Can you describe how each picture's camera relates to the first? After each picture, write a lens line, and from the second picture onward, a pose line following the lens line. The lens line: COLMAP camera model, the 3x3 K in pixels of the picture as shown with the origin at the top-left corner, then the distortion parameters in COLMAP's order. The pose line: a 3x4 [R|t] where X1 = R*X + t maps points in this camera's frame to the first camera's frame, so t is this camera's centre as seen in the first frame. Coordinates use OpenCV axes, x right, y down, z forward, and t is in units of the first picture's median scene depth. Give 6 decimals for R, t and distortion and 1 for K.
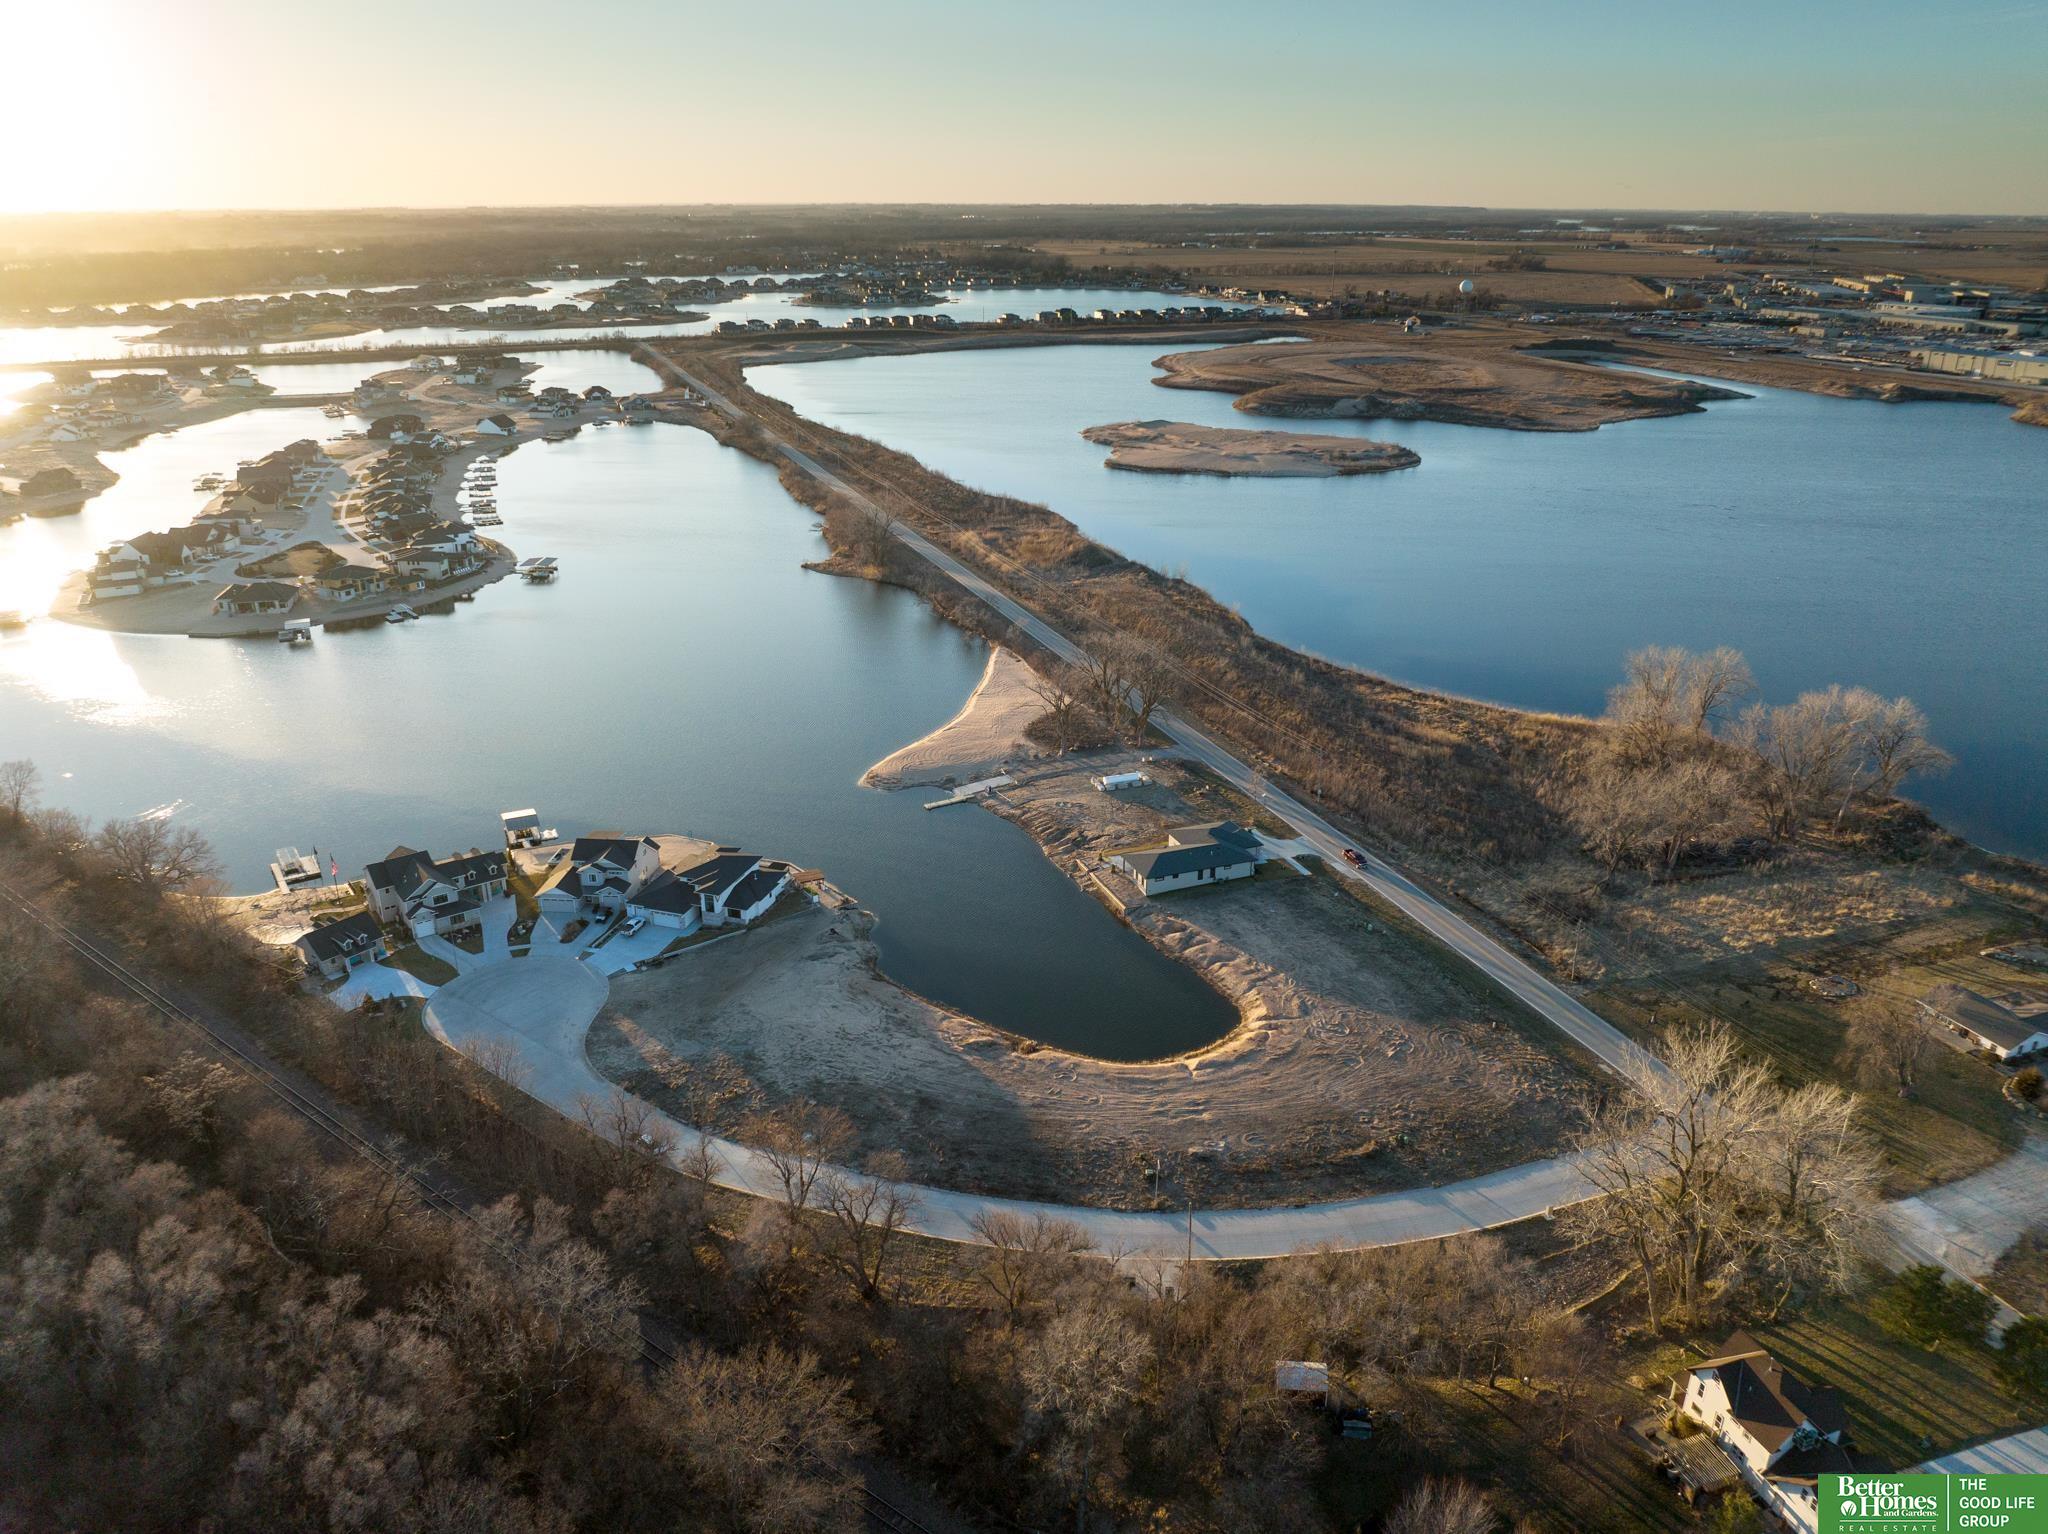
lens RADIAL K [[1448.7, 0, 1022.5], [0, 1448.7, 763.5], [0, 0, 1]] dist [-0.035645, 0.003447]
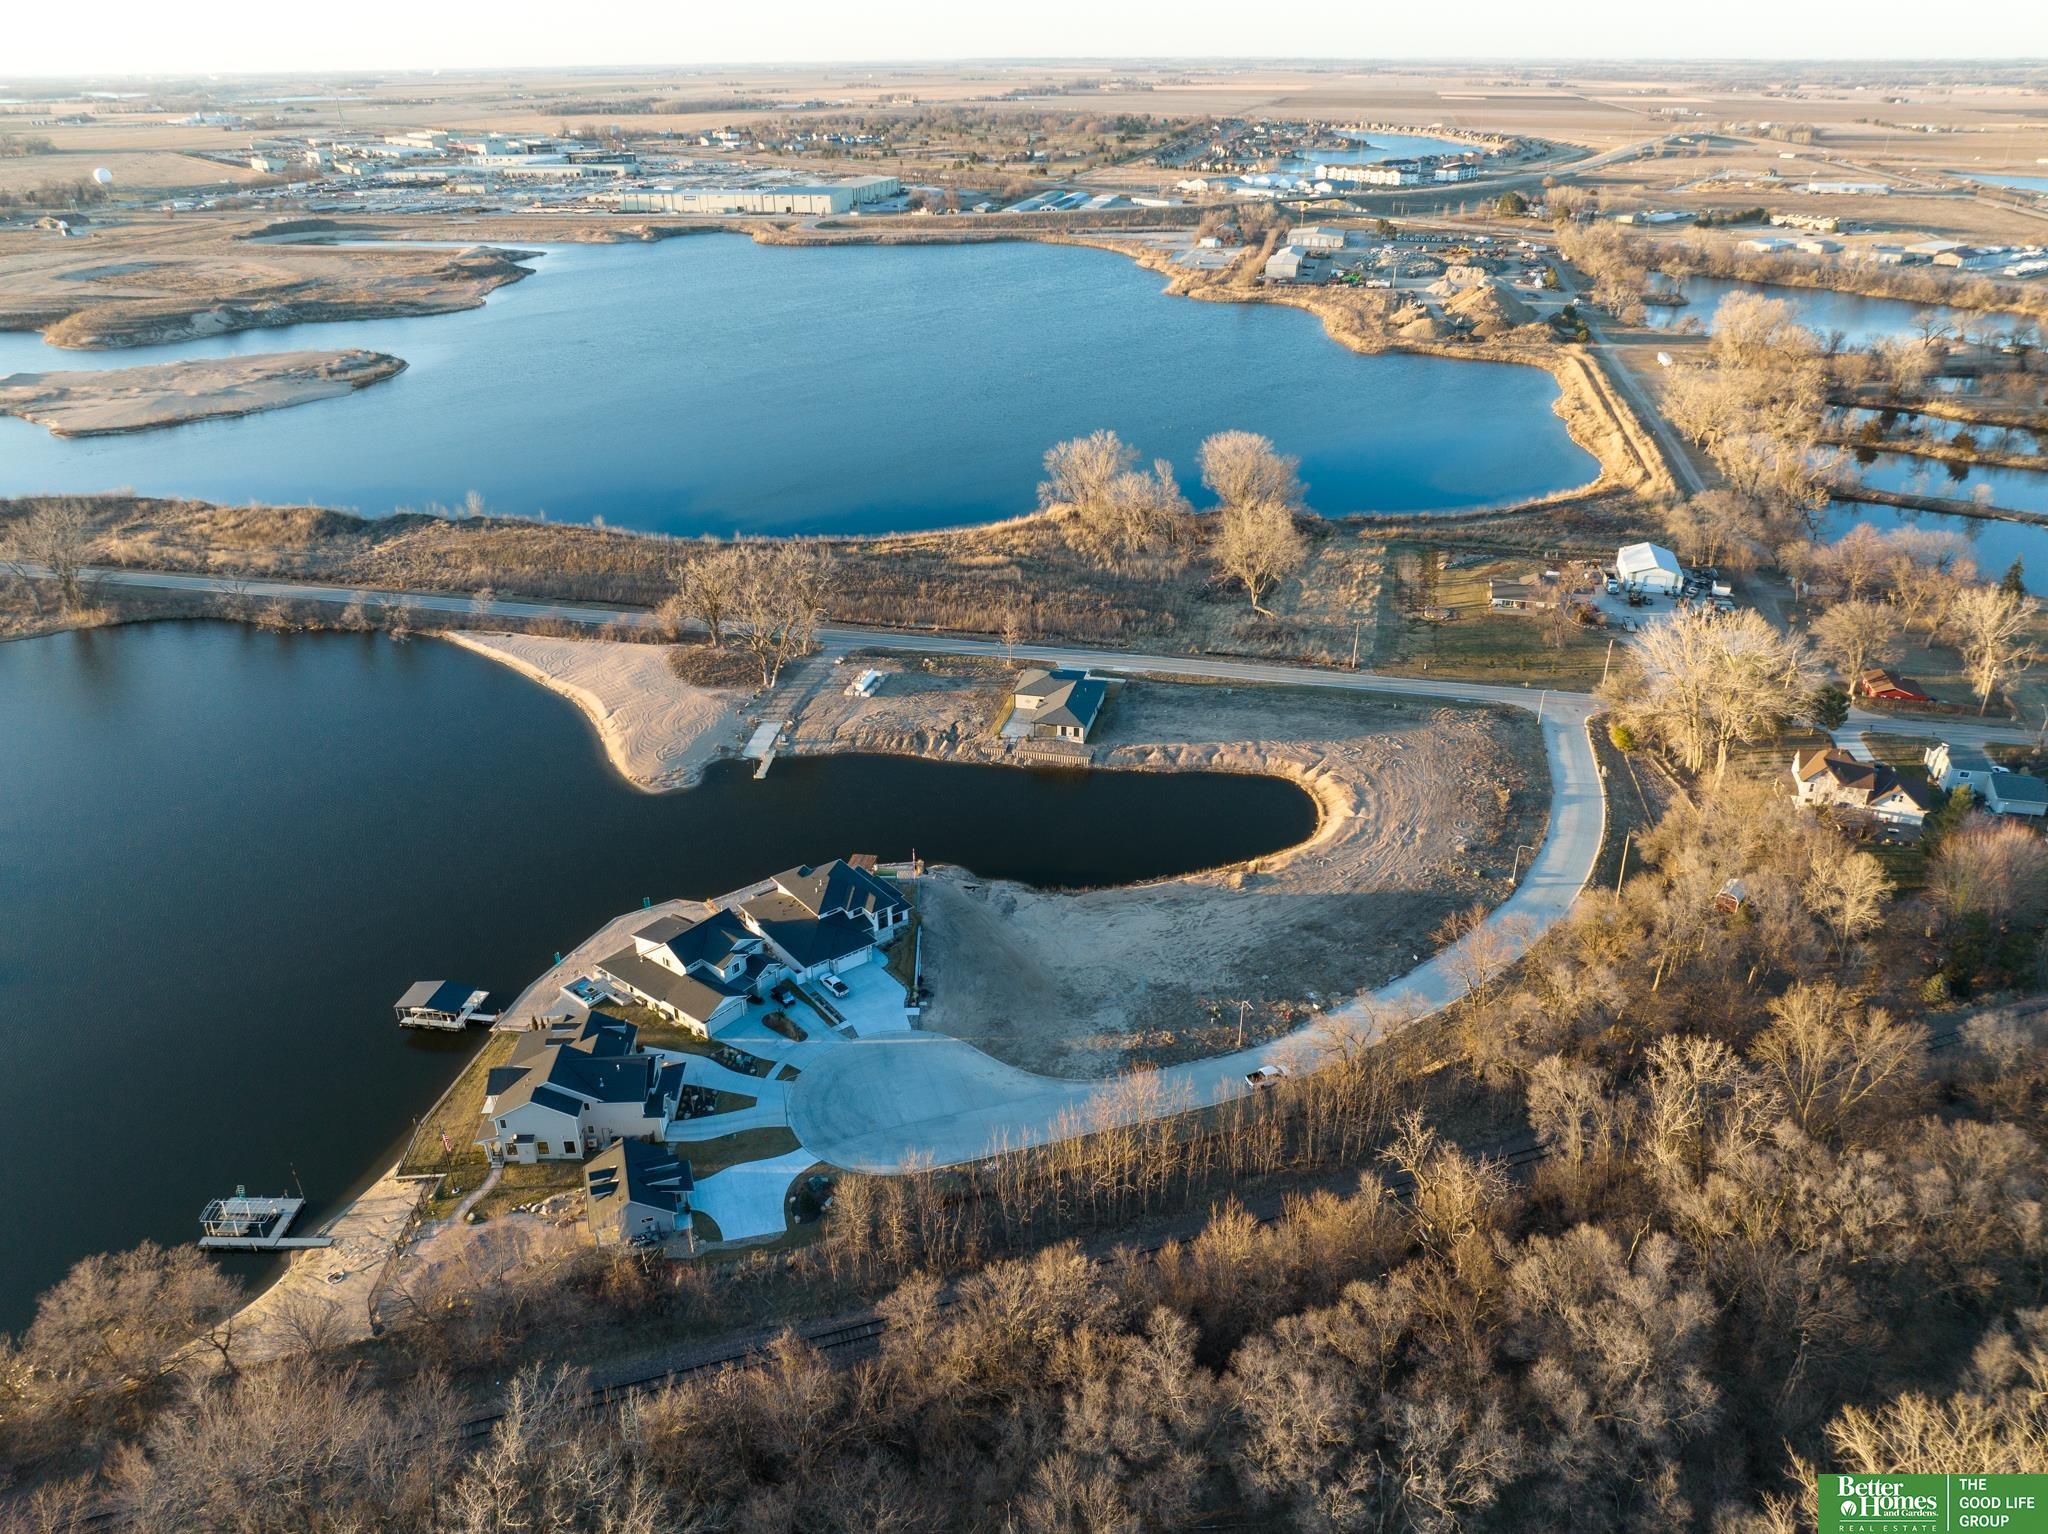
lens RADIAL K [[1448.7, 0, 1037.2], [0, 1448.7, 766.2], [0, 0, 1]] dist [-0.035645, 0.003447]
pose [[0.560792, -0.374312, 0.738514, -0.664032], [0.310208, 0.921989, 0.231748, -0.138104], [-0.767648, 0.099131, 0.633159, 0.317021]]
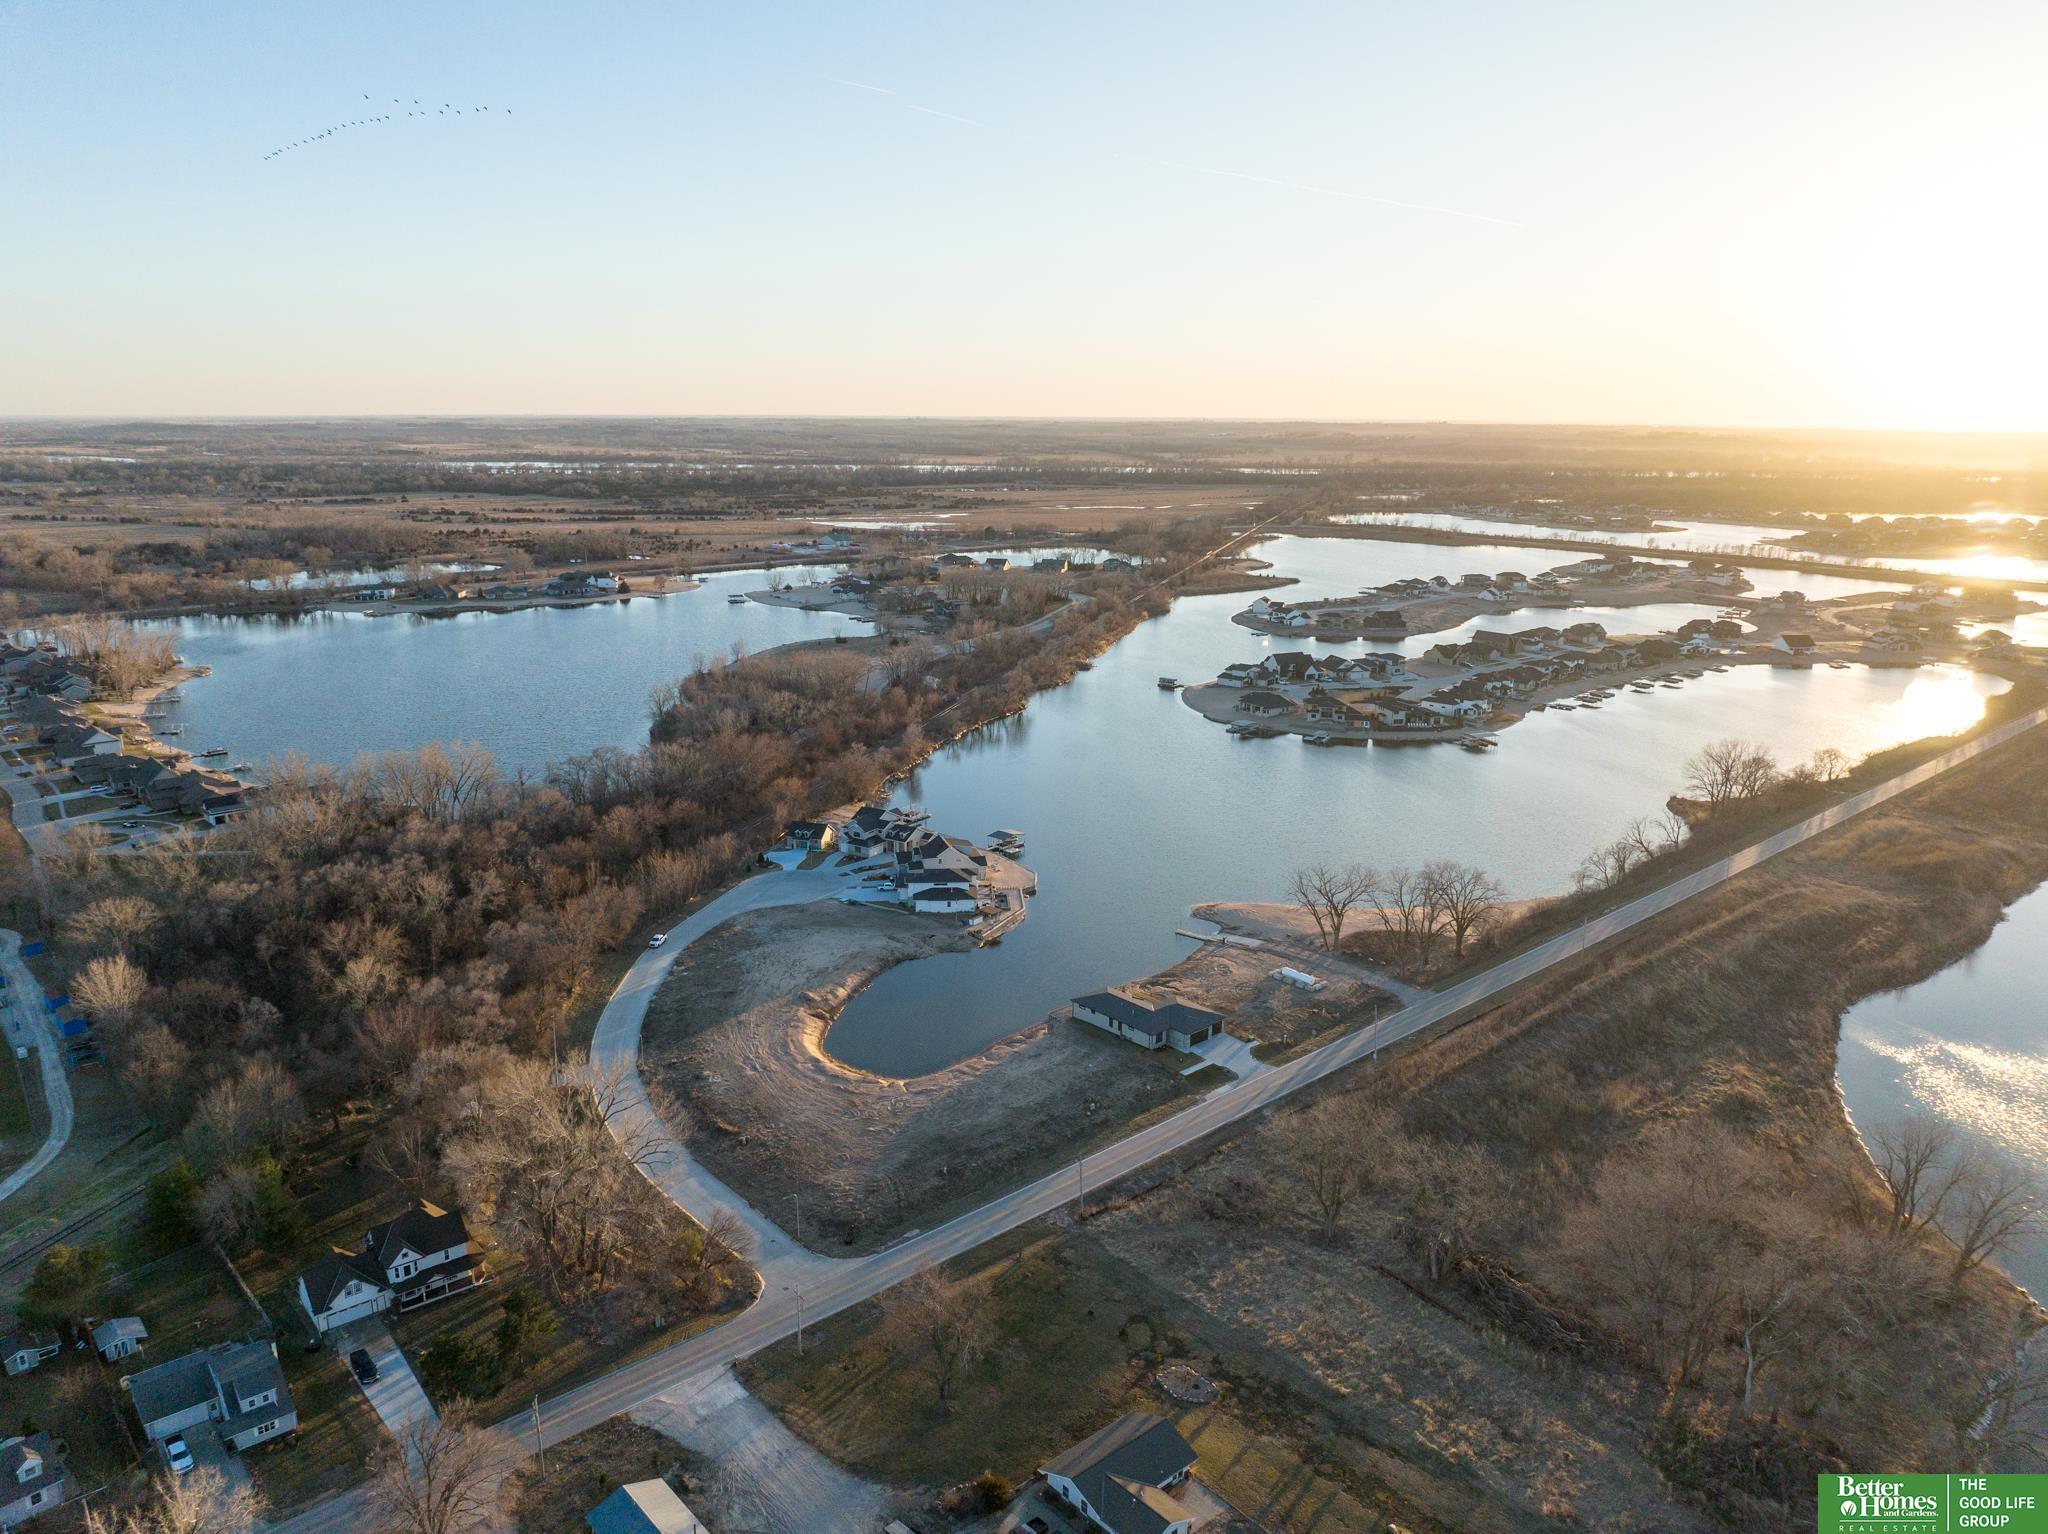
lens RADIAL K [[1448.7, 0, 1020.2], [0, 1448.7, 757.7], [0, 0, 1]] dist [-0.035645, 0.003447]
pose [[0.354033, 0.219561, -0.909095, 0.961290], [-0.348078, 0.933153, 0.089818, -0.168588], [0.868045, 0.284638, 0.406791, 0.402351]]
